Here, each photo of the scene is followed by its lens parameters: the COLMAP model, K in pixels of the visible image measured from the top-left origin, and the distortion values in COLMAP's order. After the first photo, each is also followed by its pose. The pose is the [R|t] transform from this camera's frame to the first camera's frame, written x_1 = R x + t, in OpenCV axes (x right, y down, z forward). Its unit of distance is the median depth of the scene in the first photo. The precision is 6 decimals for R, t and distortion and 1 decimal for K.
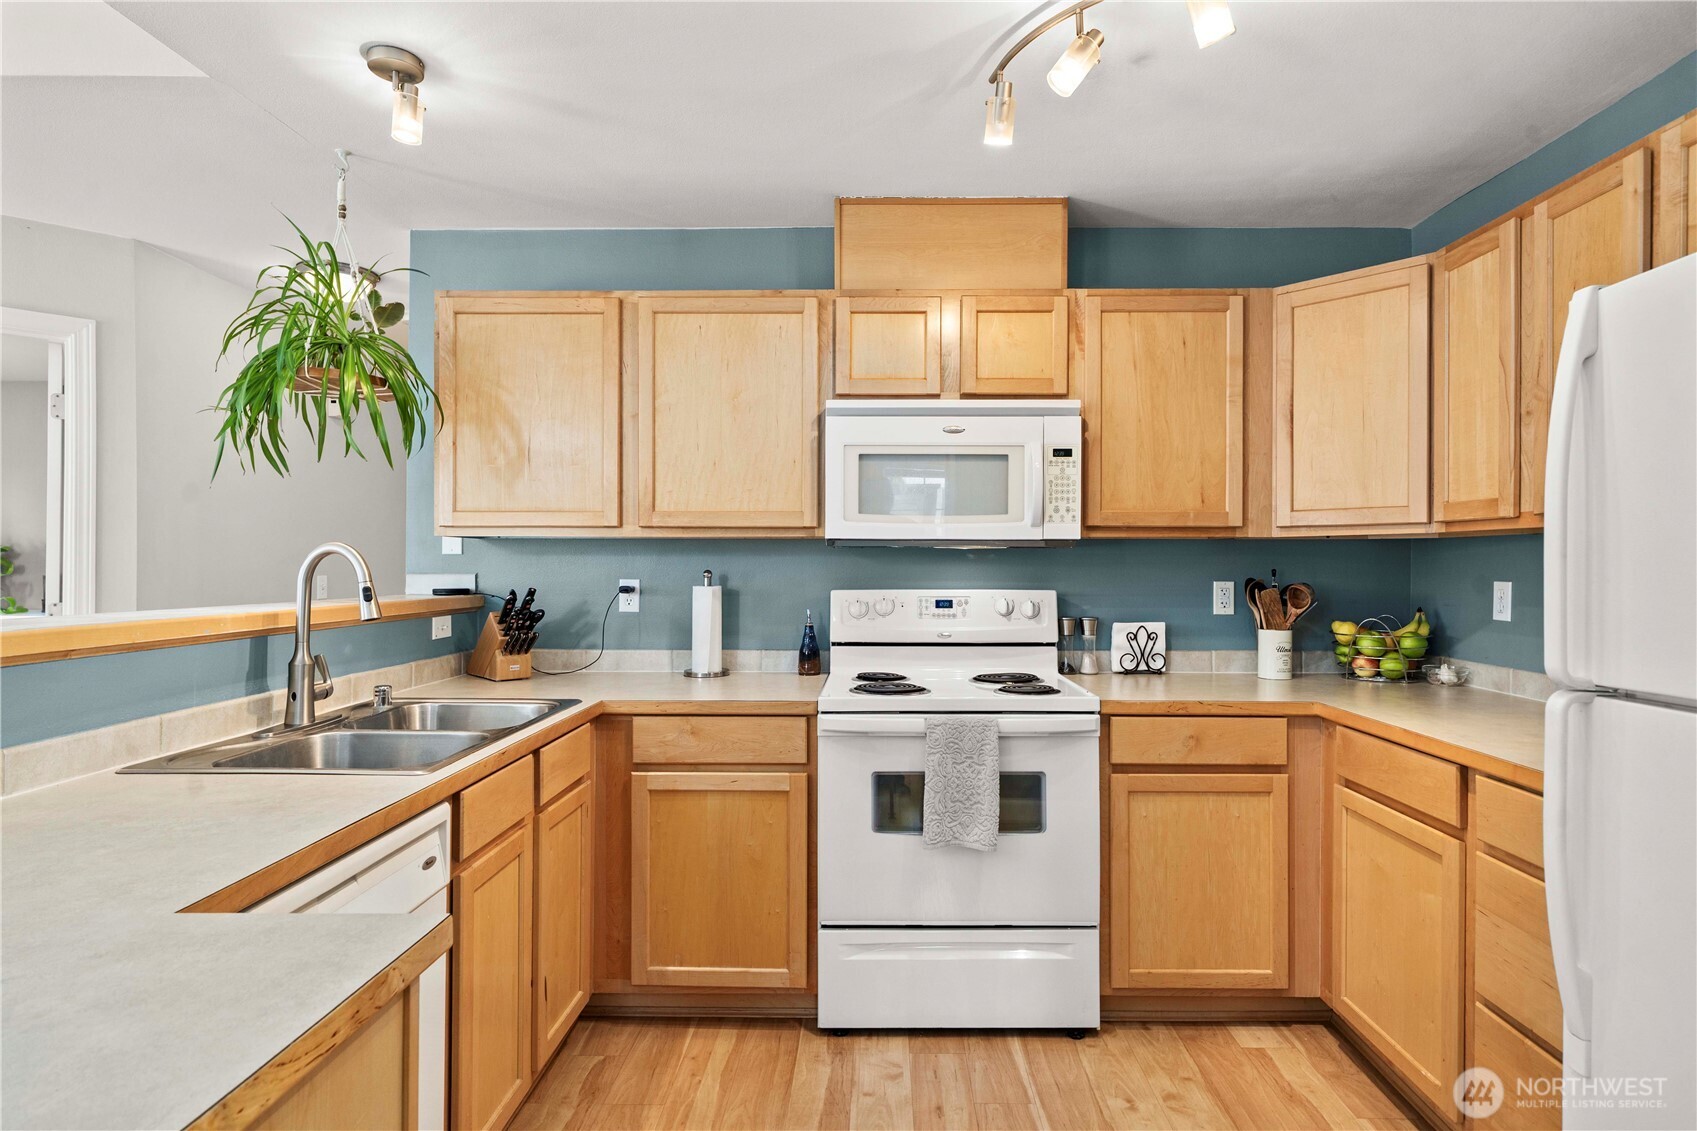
lens RADIAL K [[879.5, 0, 854.0], [0, 879.5, 574.0], [0, 0, 1]] dist [0.002513, 0.000264]
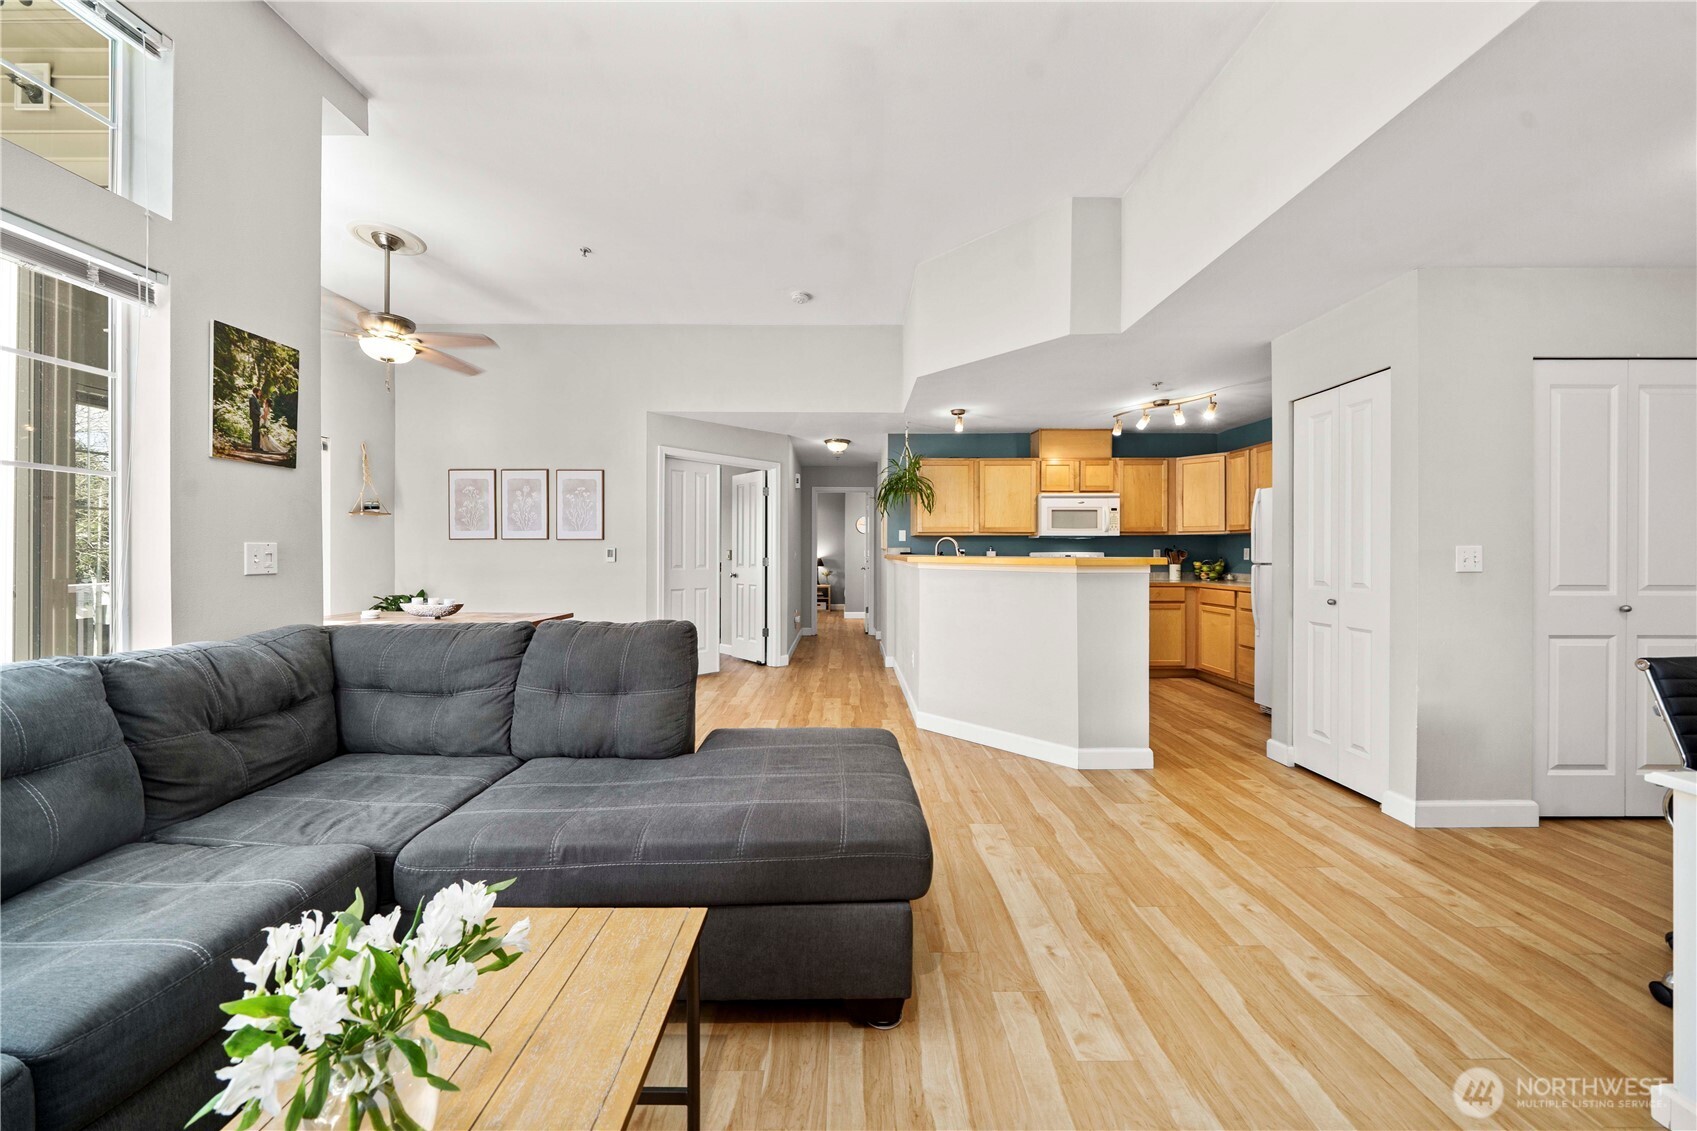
lens RADIAL K [[579.5, 0, 842.8], [0, 579.5, 558.1], [0, 0, 1]] dist [0.000054, -0.000024]
pose [[0.999884, -0.003312, 0.014885, -0.782138], [0.003294, 0.999994, 0.001192, 0.037119], [-0.014889, -0.001143, 0.999889, -1.110162]]
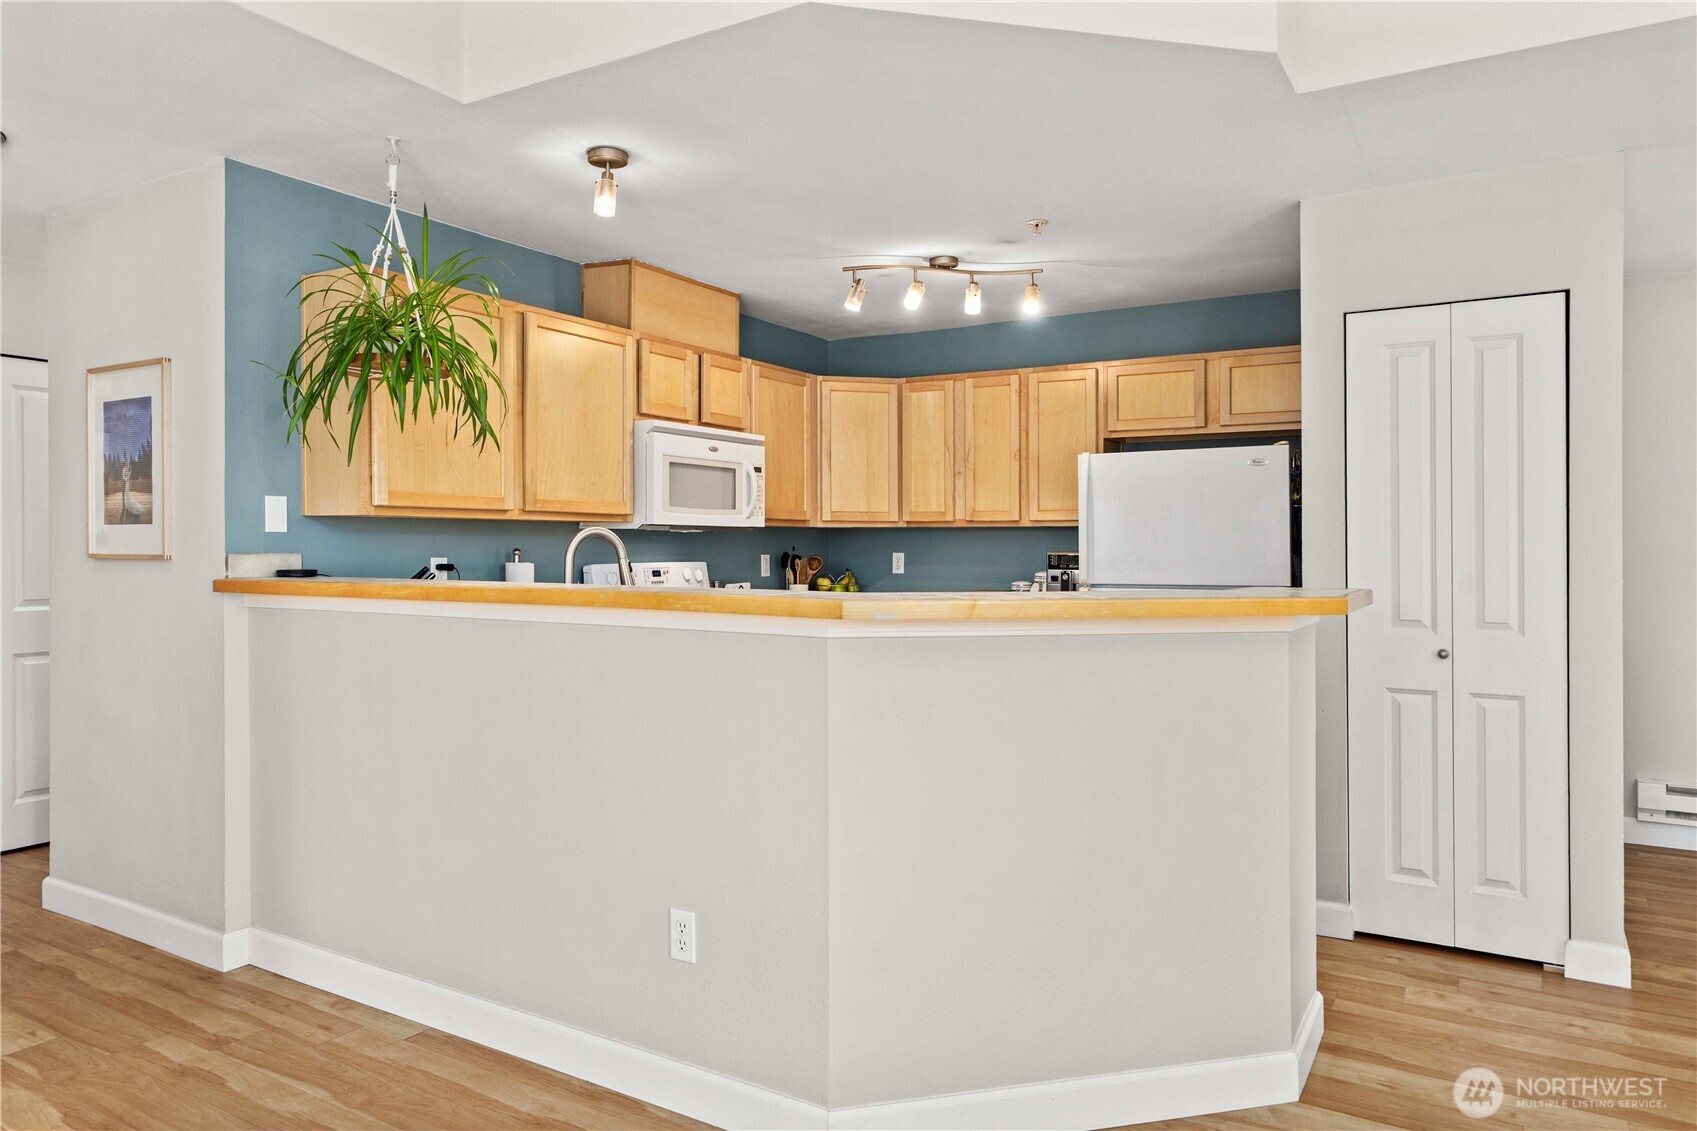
lens RADIAL K [[1108.4, 0, 847.7], [0, 1108.4, 554.0], [0, 0, 1]] dist [0.007174, 0.002470]
pose [[0.503635, -0.008077, 0.863879, -1.290577], [0.007060, 0.999961, 0.005233, -0.001891], [-0.863888, 0.003464, 0.503673, -0.090554]]
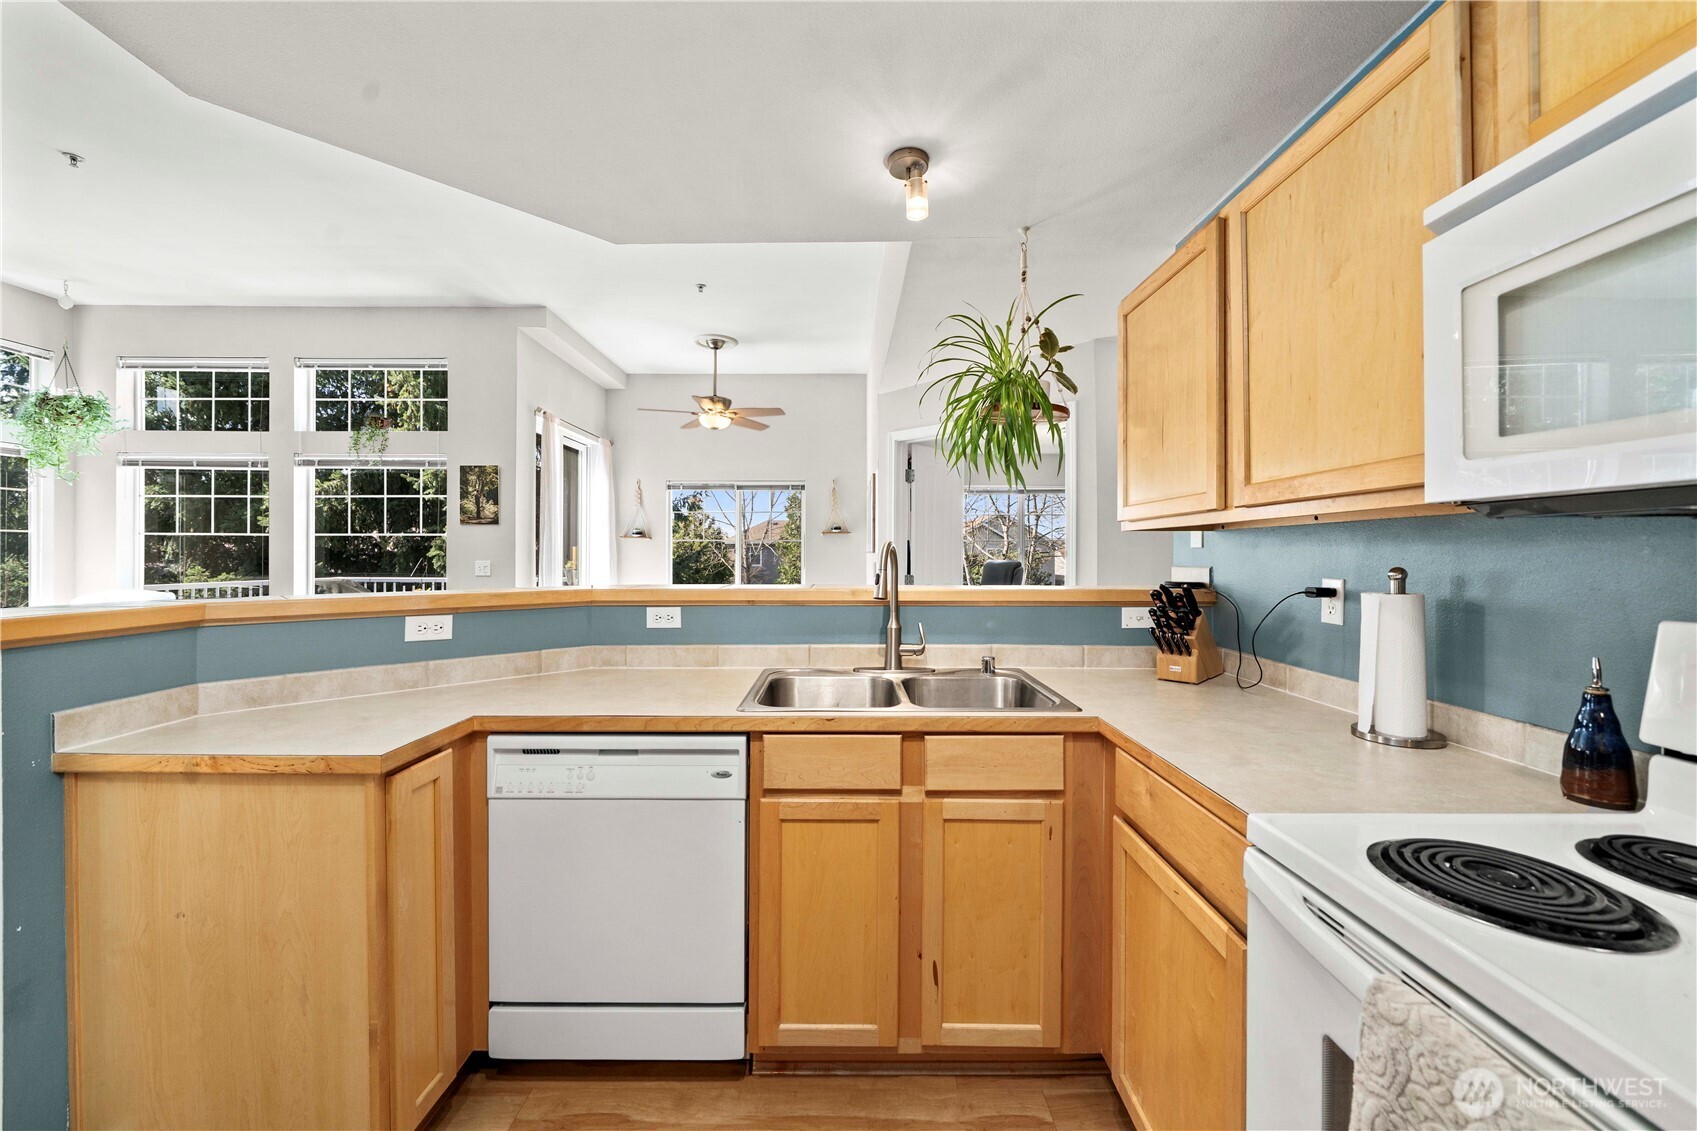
lens RADIAL K [[642.4, 0, 848.5], [0, 642.4, 565.5], [0, 0, 1]] dist [-0.000032, -0.000019]
pose [[0.021263, 0.015795, -0.999649, 0.301935], [-0.009526, 0.999833, 0.015595, -0.010545], [0.999729, 0.009191, 0.021410, 0.660351]]
